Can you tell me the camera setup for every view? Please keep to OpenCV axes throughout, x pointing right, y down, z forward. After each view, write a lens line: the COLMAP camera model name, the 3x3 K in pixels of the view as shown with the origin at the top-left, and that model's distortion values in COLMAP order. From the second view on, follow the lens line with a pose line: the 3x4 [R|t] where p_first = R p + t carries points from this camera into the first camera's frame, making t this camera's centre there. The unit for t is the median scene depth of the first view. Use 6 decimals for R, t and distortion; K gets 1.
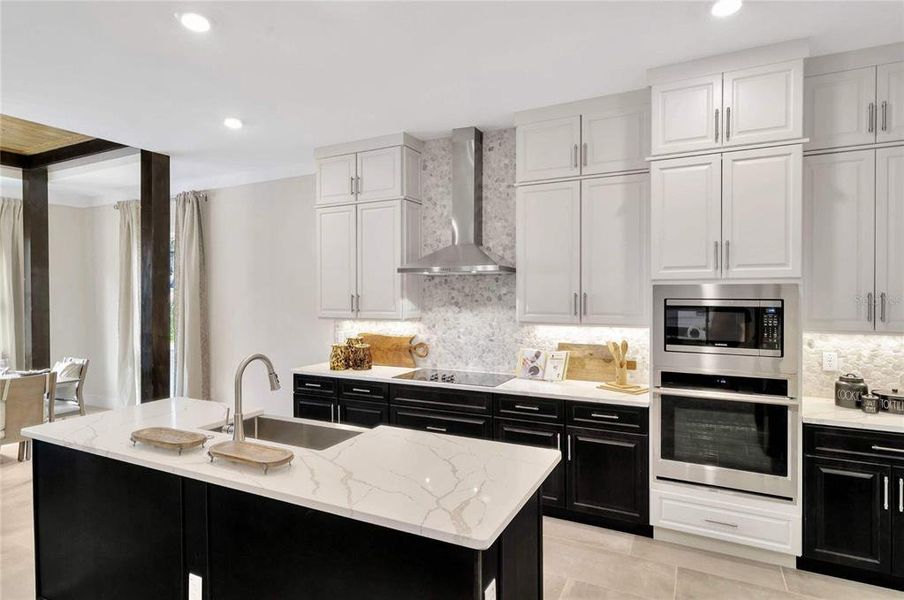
lens RADIAL K [[475.1, 0, 453.9], [0, 475.1, 293.7], [0, 0, 1]] dist [0.000642, 0.000404]
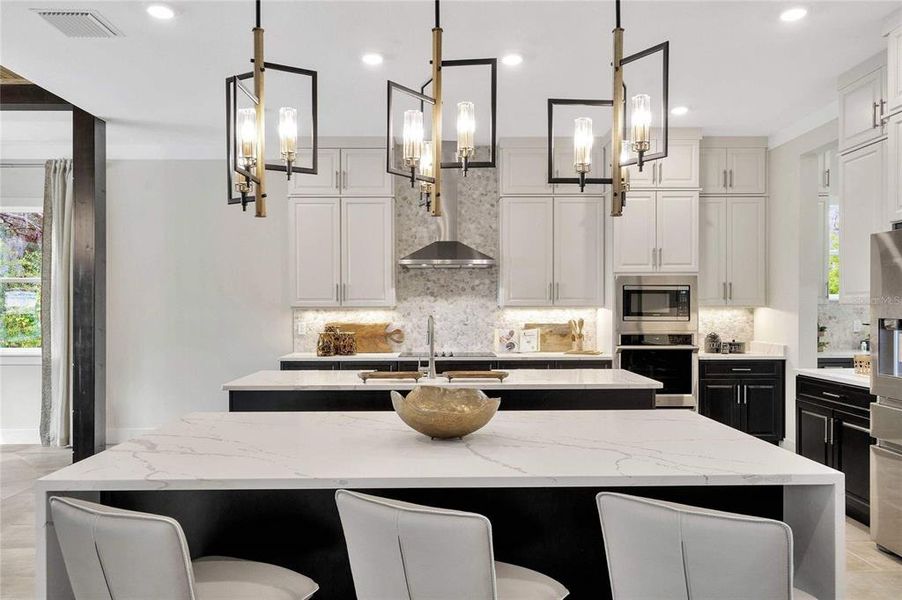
lens RADIAL K [[590.2, 0, 451.7], [0, 590.2, 307.9], [0, 0, 1]] dist [0.003331, 0.002982]
pose [[0.893098, -0.000098, 0.449863, -0.671789], [-0.000275, 1.000000, 0.000764, 0.062246], [-0.449863, -0.000806, 0.893097, -0.314024]]
